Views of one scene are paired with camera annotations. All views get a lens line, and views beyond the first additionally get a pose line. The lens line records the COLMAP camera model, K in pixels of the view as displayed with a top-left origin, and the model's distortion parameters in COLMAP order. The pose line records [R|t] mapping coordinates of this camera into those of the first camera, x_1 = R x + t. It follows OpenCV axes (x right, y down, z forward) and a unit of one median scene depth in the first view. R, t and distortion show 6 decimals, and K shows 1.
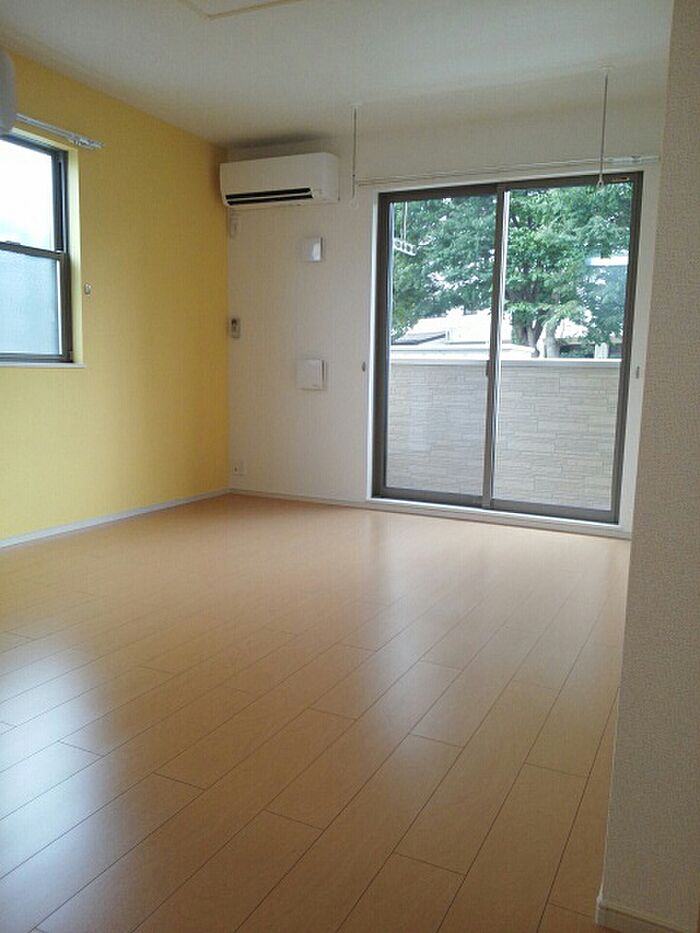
lens RADIAL K [[742.6, 0, 343.4], [0, 742.6, 470.5], [0, 0, 1]] dist [0.009689, -0.030023]
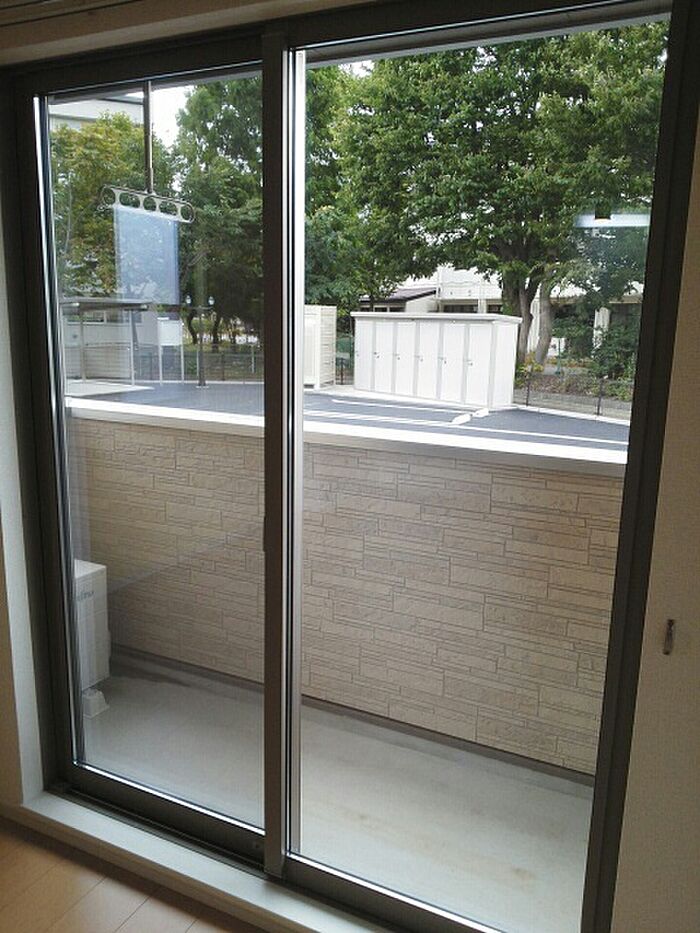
lens RADIAL K [[742.6, 0, 358.5], [0, 742.6, 466.1], [0, 0, 1]] dist [0.009689, -0.030023]
pose [[0.999838, 0.001783, 0.017892, 0.177397], [-0.002856, 0.998186, 0.060143, -0.149579], [-0.017752, -0.060184, 0.998029, 0.472830]]
